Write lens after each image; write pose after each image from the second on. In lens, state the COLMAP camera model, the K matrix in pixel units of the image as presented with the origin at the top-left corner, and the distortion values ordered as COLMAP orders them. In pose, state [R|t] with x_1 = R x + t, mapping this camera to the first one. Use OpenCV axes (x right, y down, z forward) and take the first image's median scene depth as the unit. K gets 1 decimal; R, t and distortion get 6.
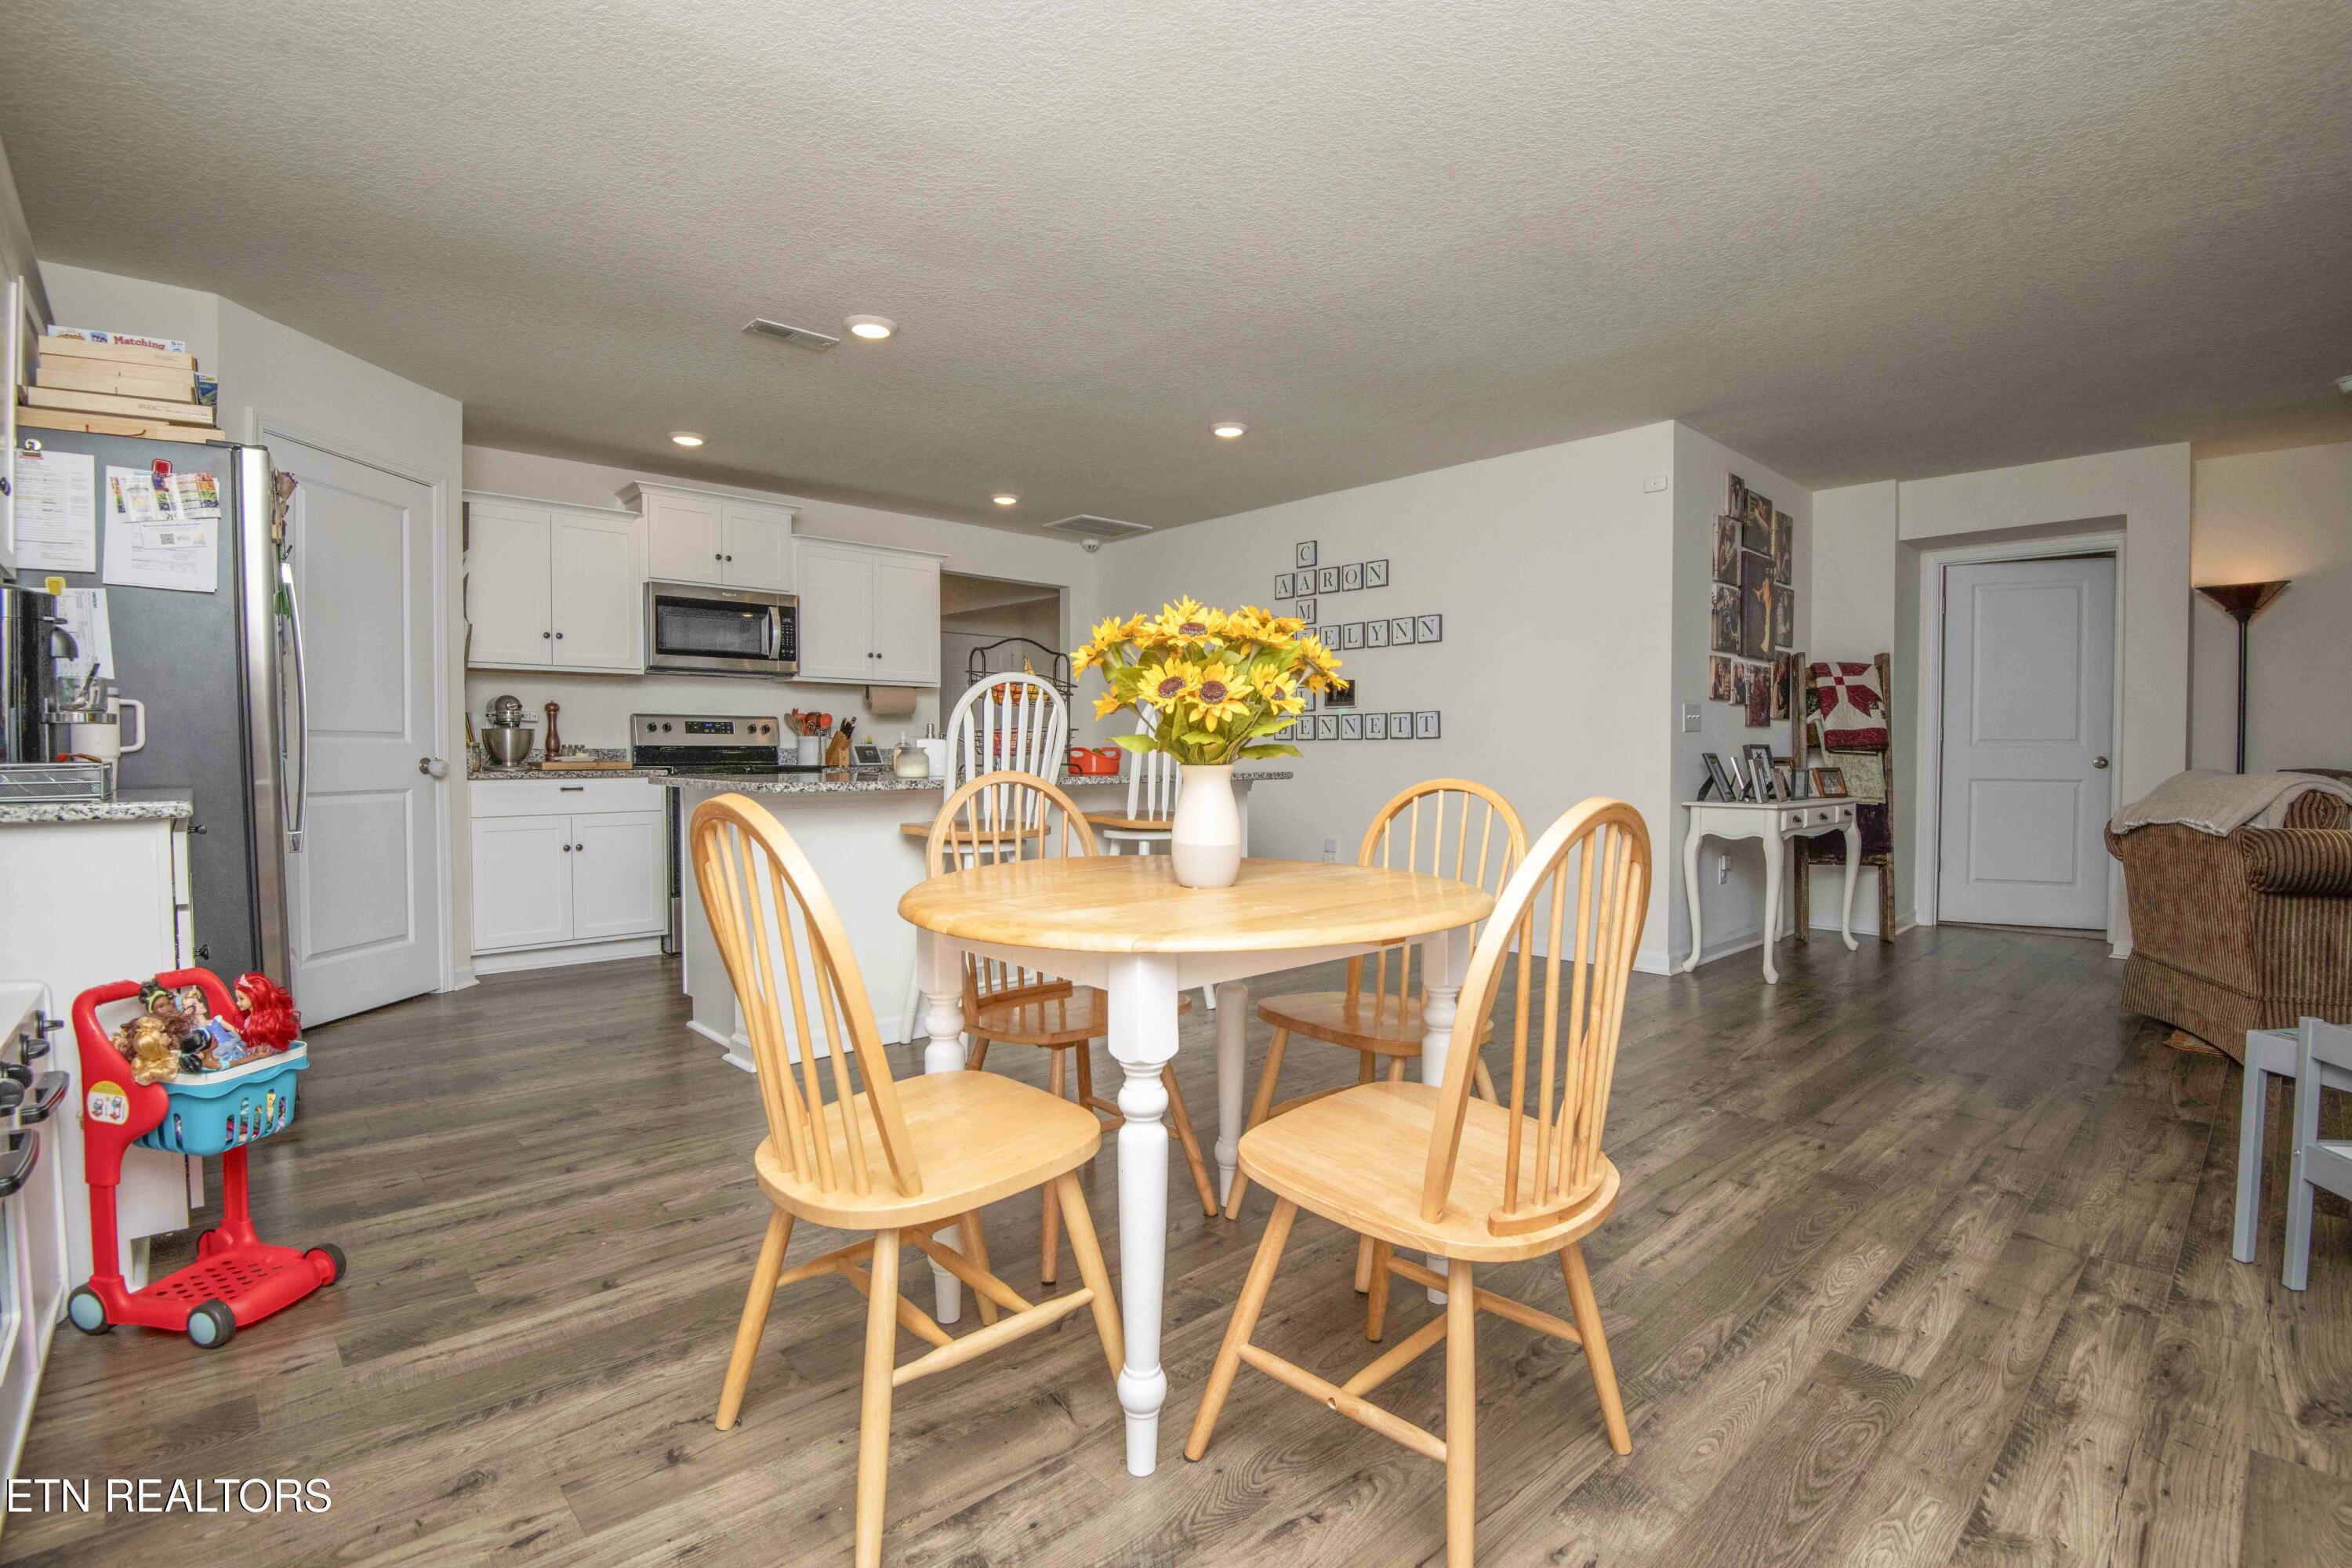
lens RADIAL K [[1096.6, 0, 1181.6], [0, 1096.6, 790.5], [0, 0, 1]] dist [-0.029913, -0.006631]
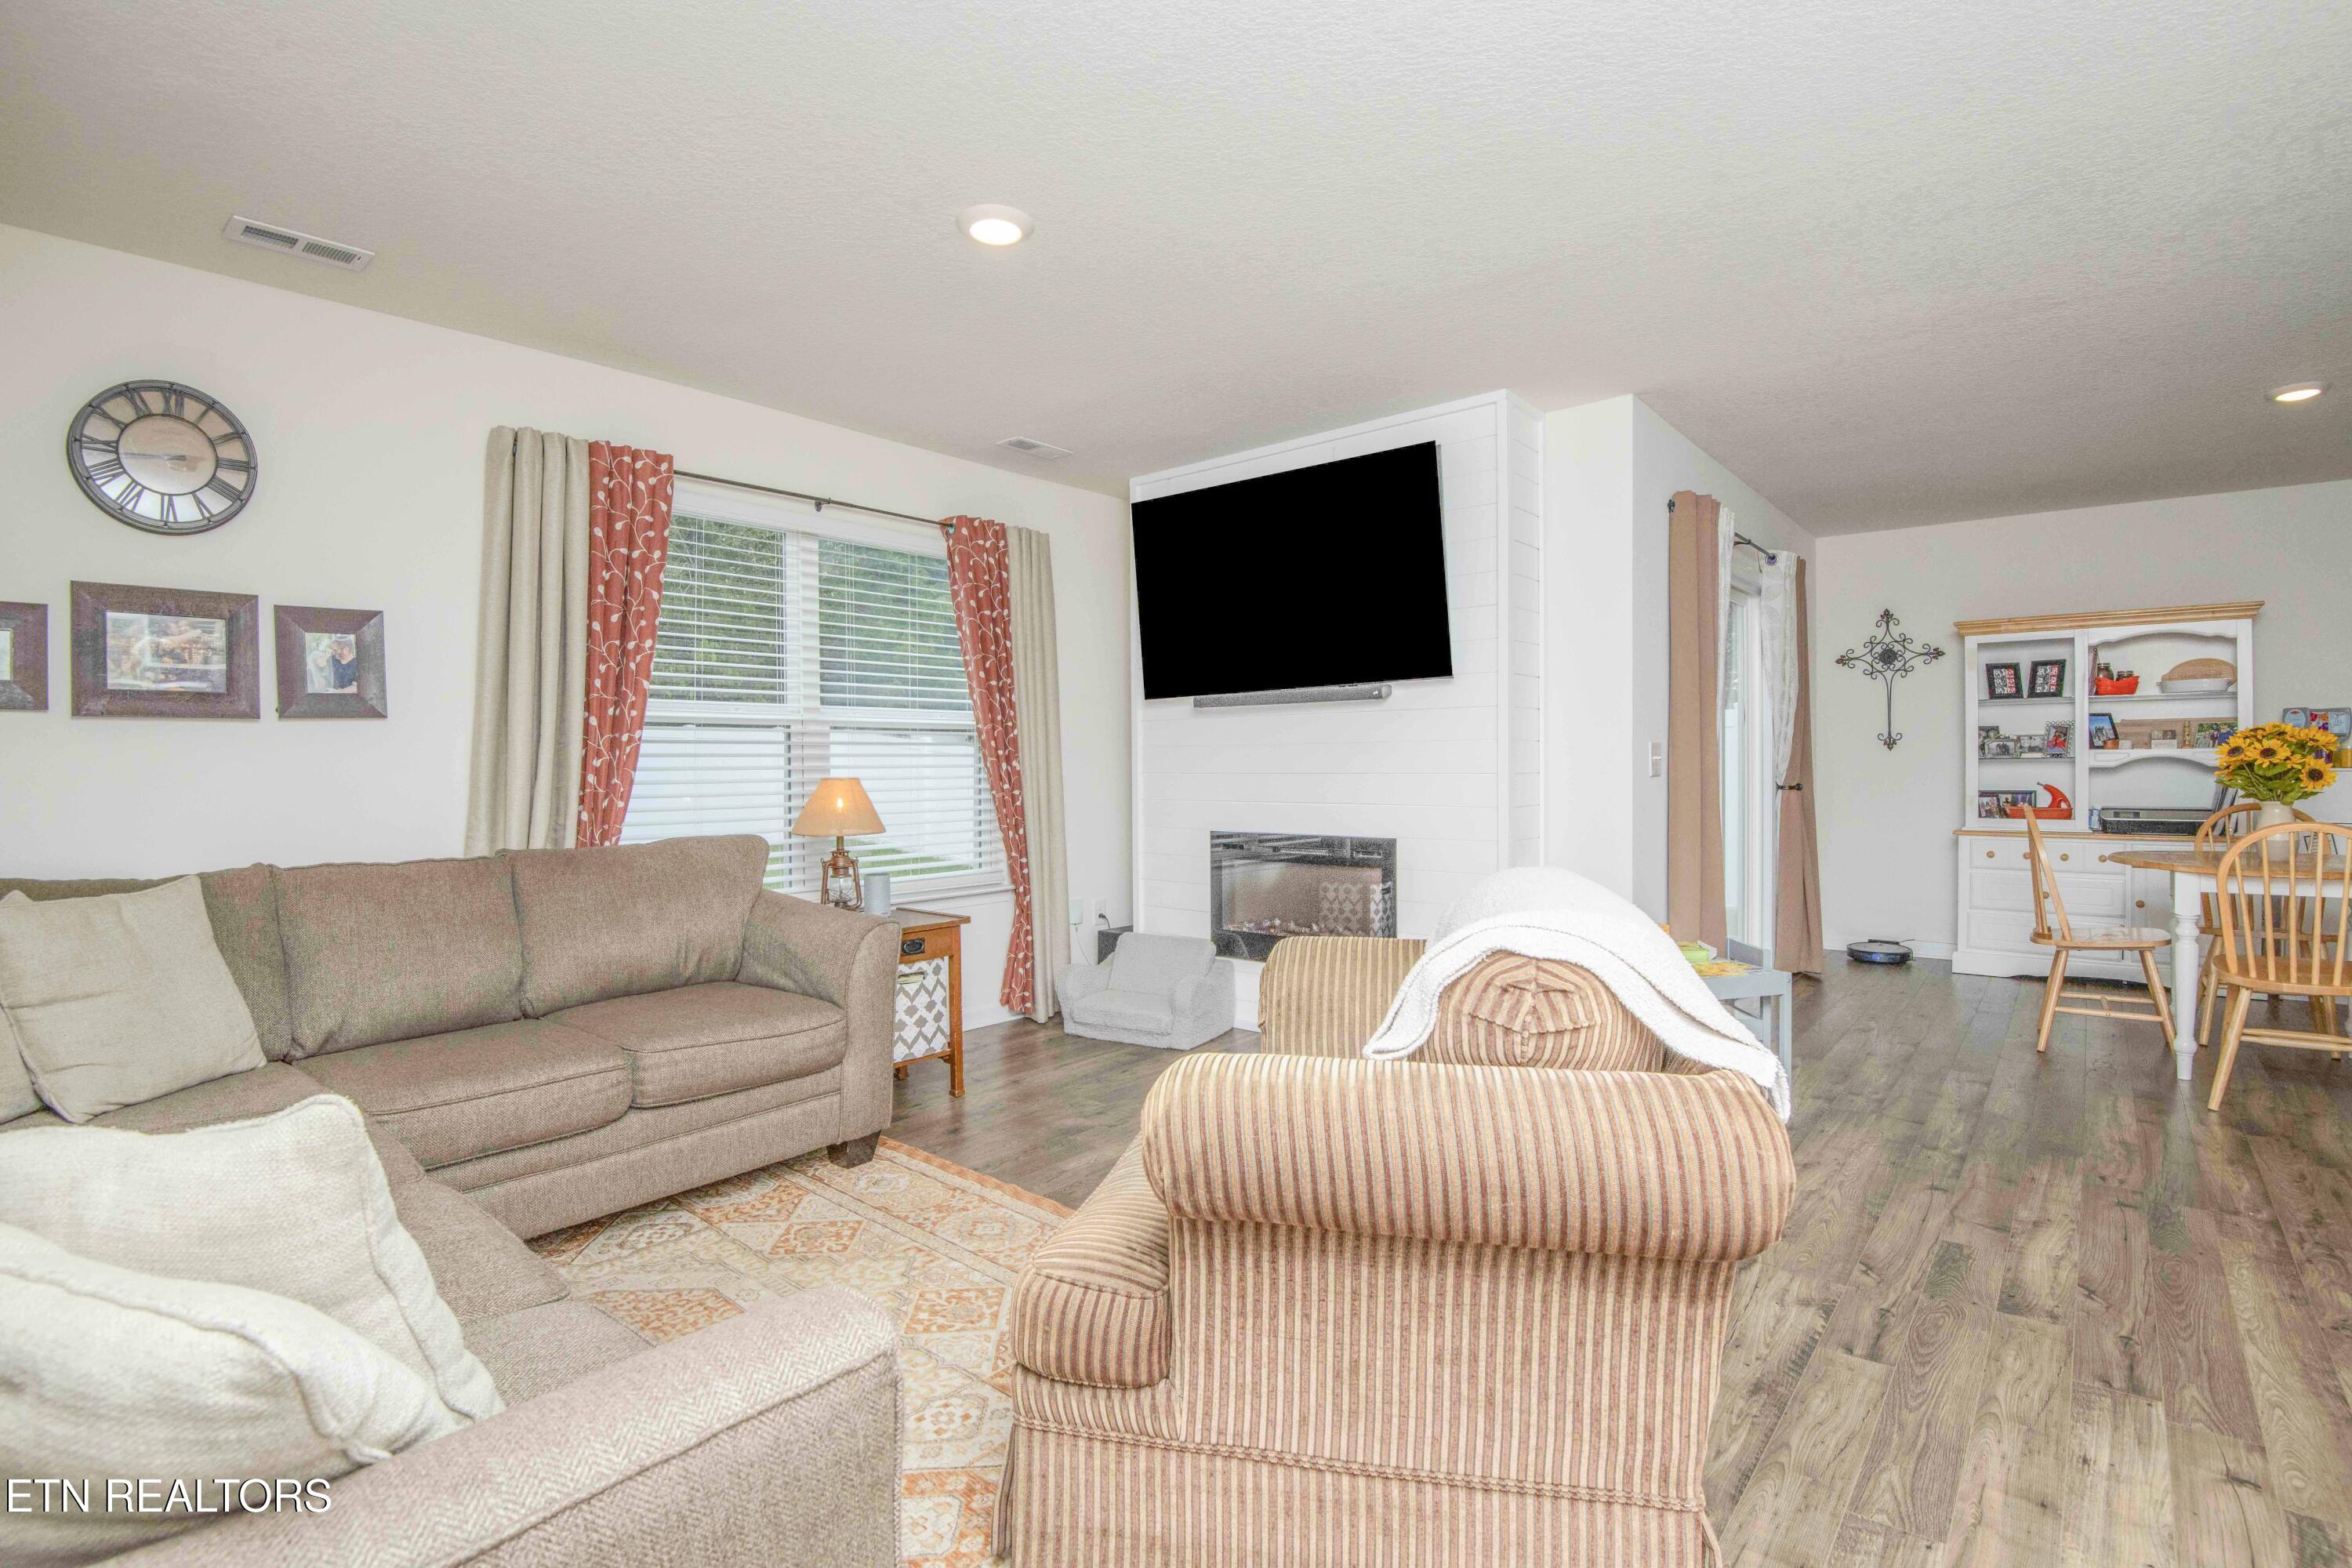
lens RADIAL K [[1096.6, 0, 1181.3], [0, 1096.6, 768.3], [0, 0, 1]] dist [-0.029913, -0.006631]
pose [[-0.993766, 0.006728, -0.111284, 0.884911], [0.002177, 0.999158, 0.040964, -0.066314], [0.111466, 0.040466, -0.992944, 1.055247]]
